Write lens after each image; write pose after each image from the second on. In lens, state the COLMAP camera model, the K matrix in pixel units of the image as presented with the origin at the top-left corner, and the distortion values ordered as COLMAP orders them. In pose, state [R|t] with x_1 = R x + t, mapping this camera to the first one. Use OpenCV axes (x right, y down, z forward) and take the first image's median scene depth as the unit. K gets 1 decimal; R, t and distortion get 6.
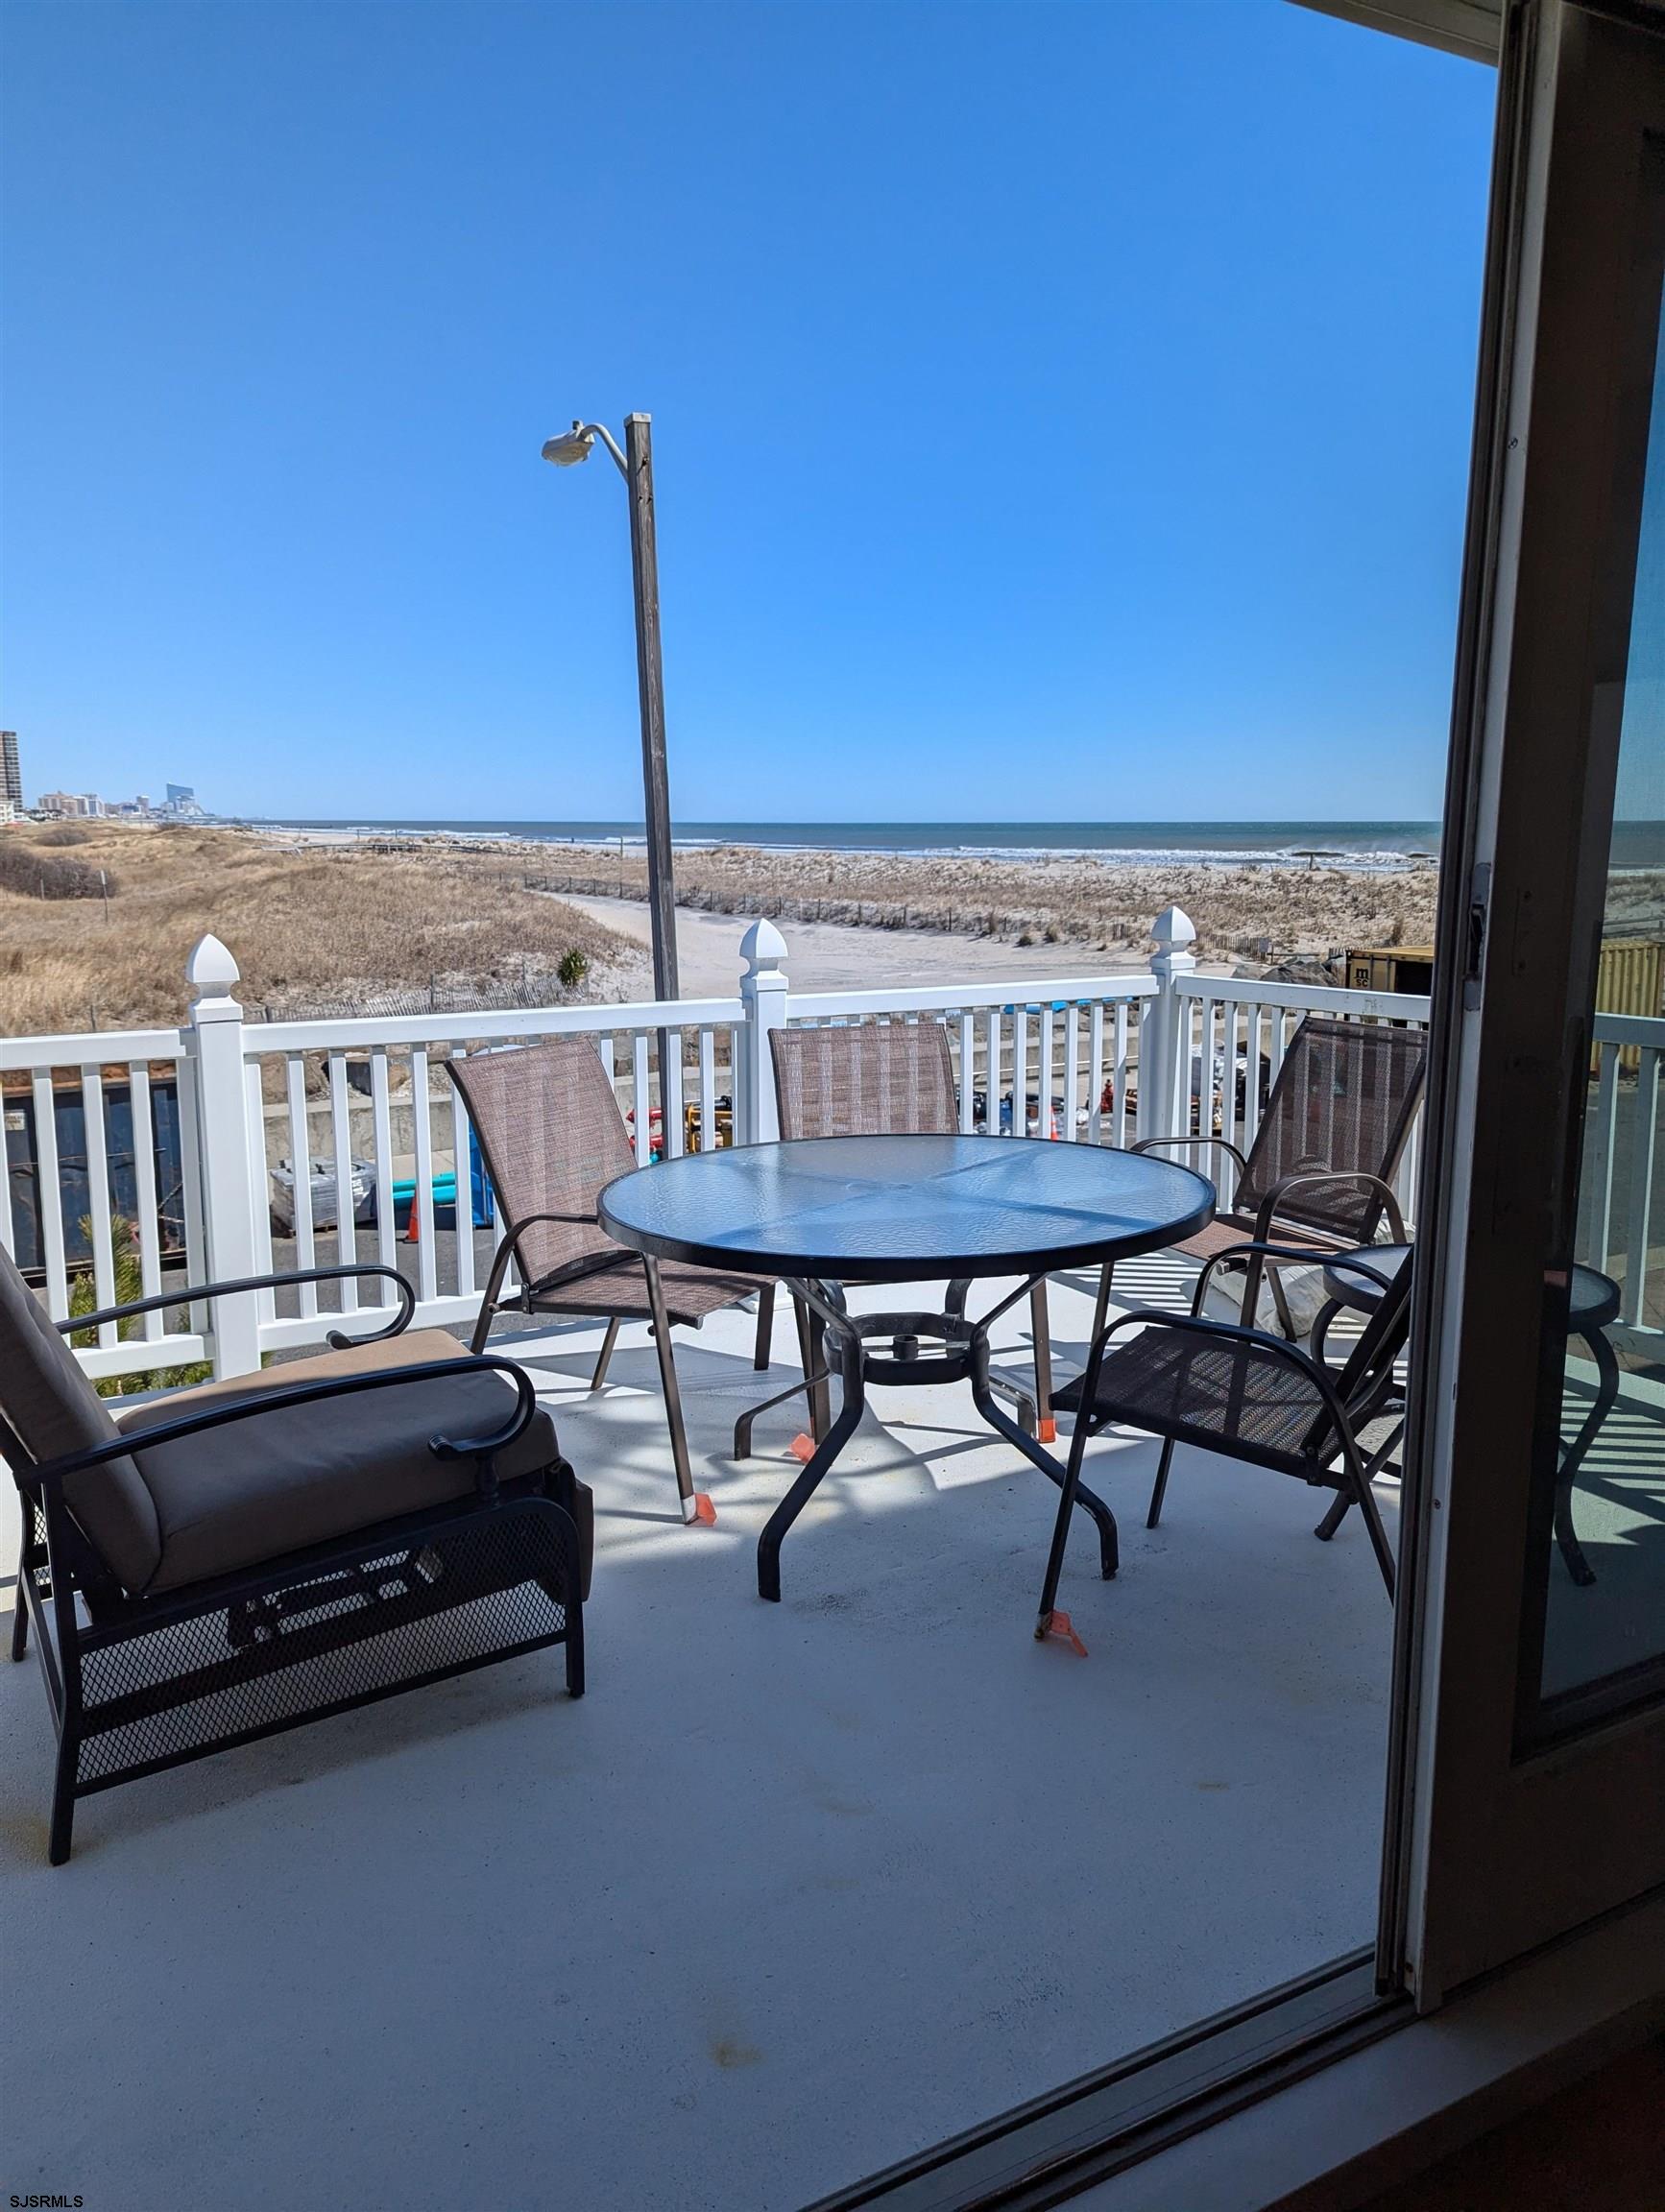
lens RADIAL K [[1545.4, 0, 829.9], [0, 1545.4, 1092.8], [0, 0, 1]] dist [0.053531, -0.044883]
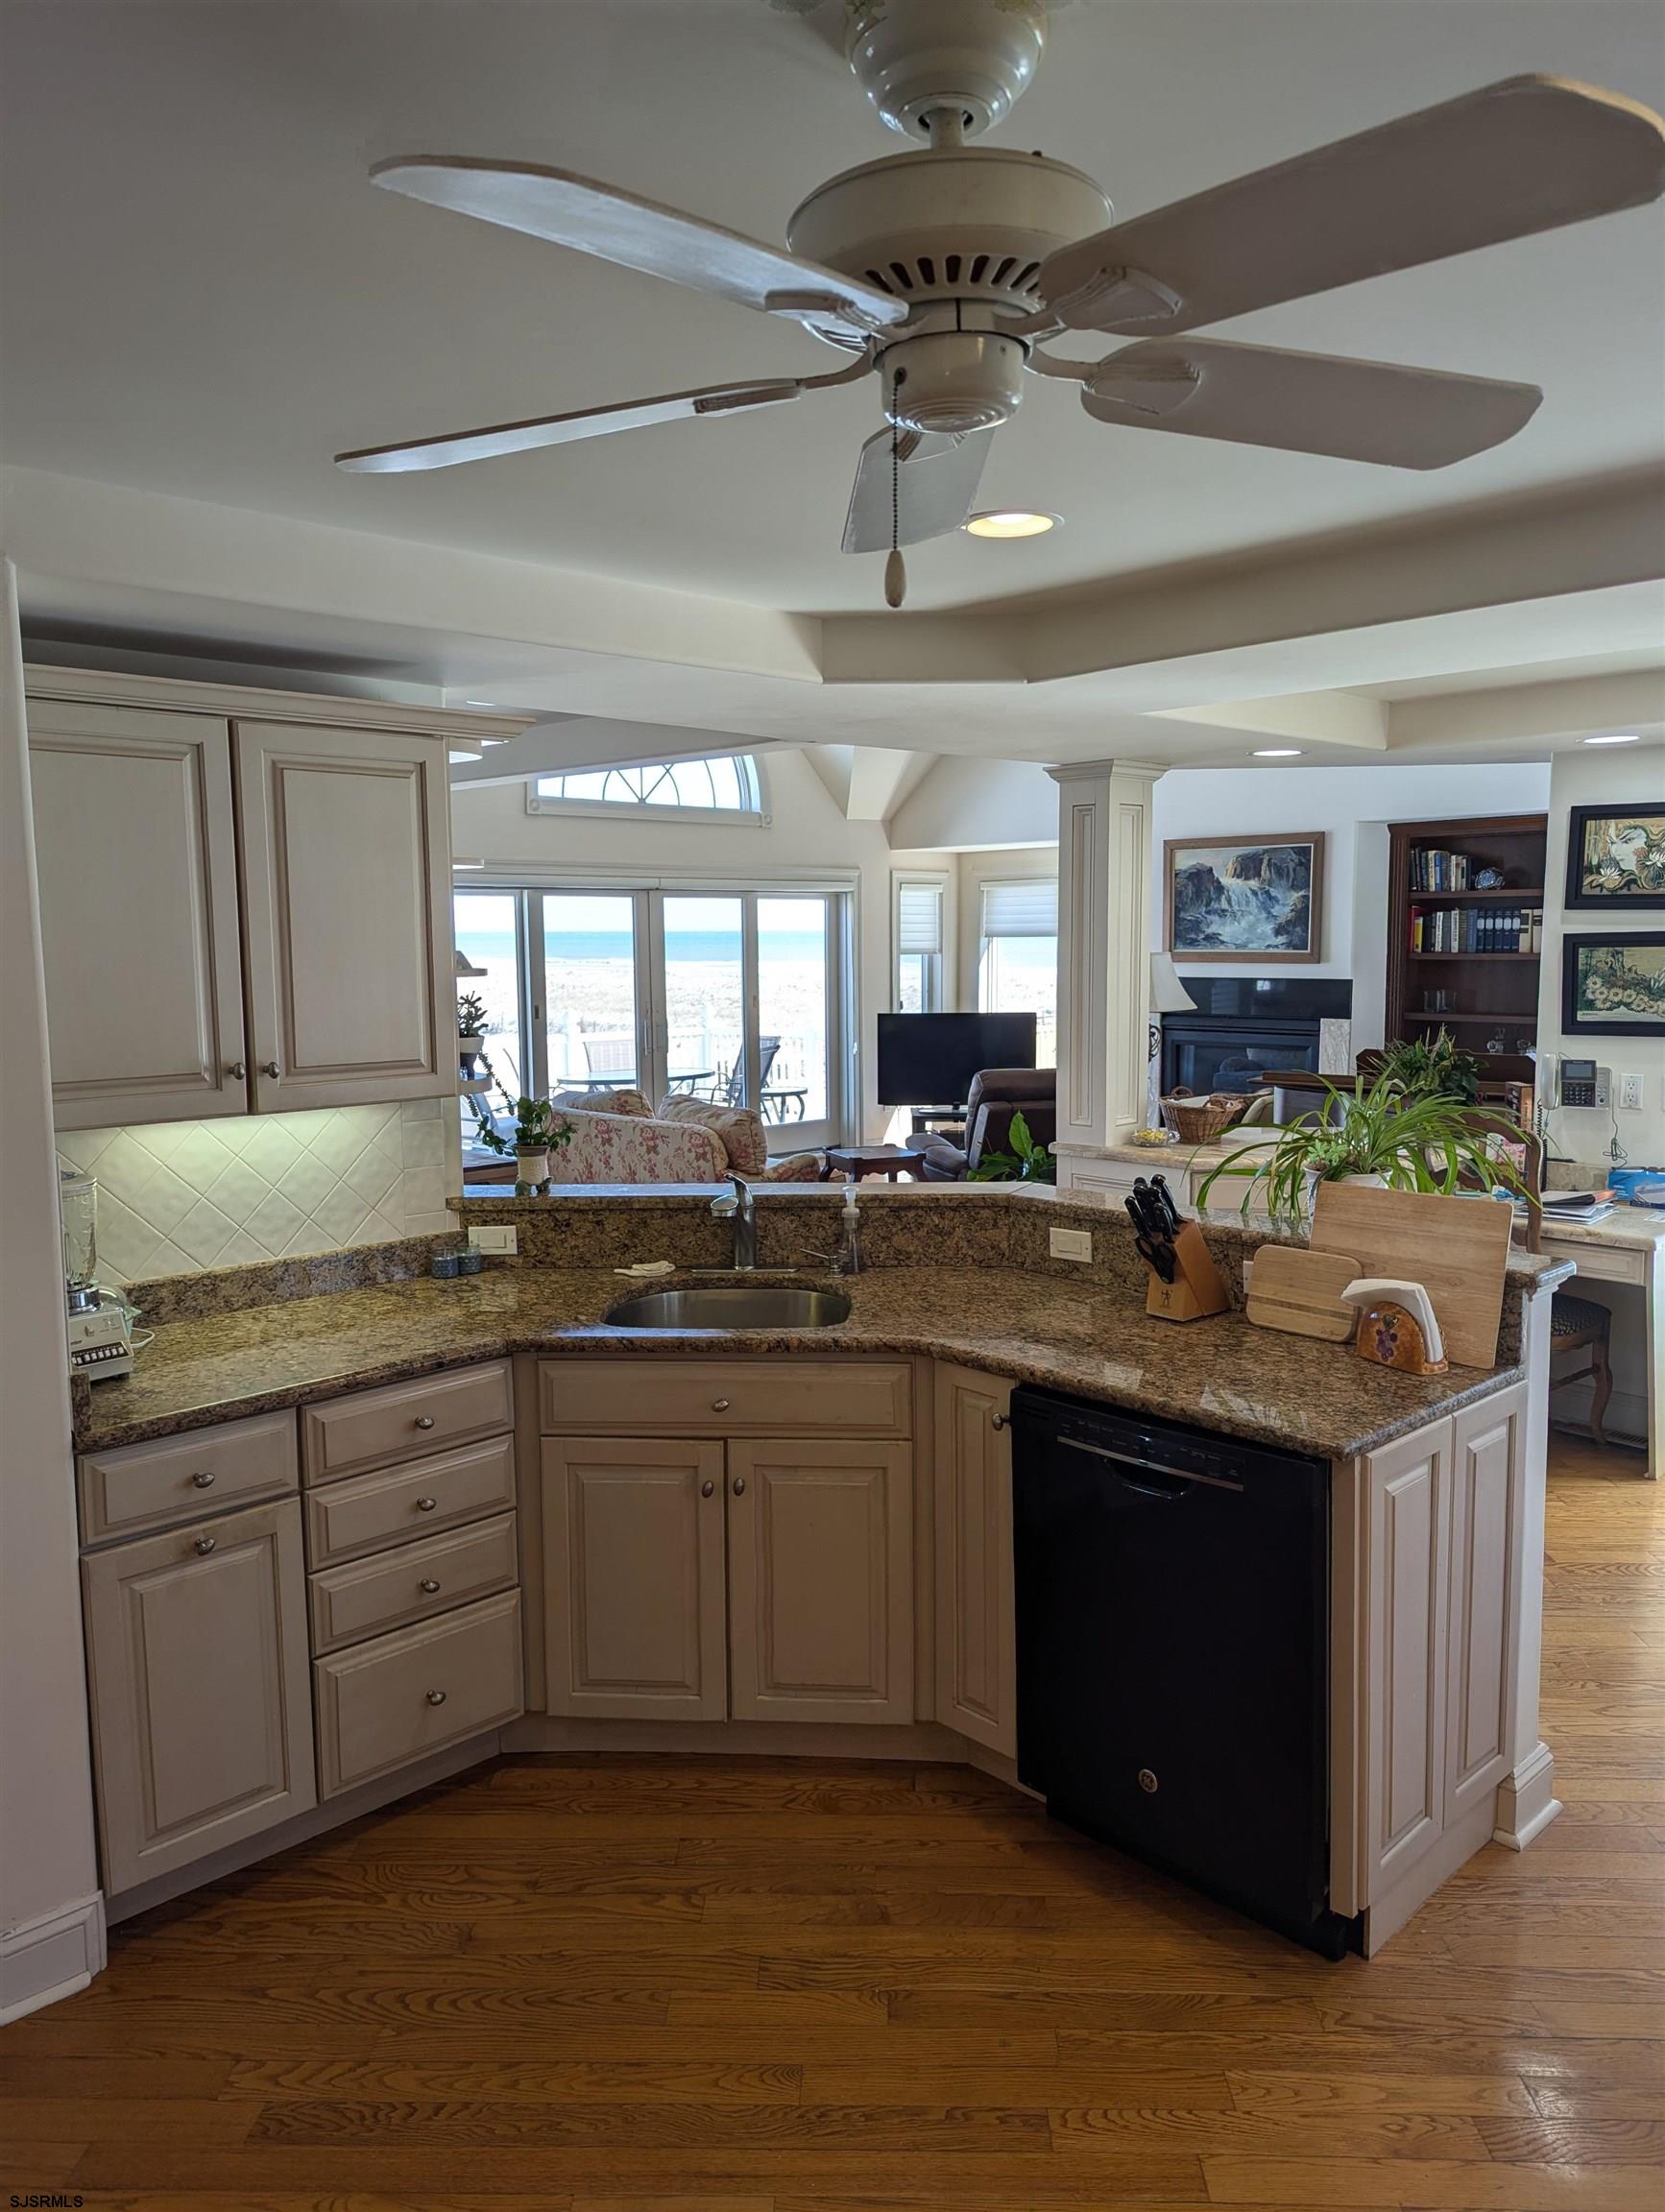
lens RADIAL K [[1545.4, 0, 845.8], [0, 1545.4, 1105.8], [0, 0, 1]] dist [0.053531, -0.044883]
pose [[0.960109, -0.039448, 0.276831, -0.066687], [0.055918, 0.997088, -0.051854, 0.046948], [-0.273979, 0.065265, 0.959519, -0.362836]]
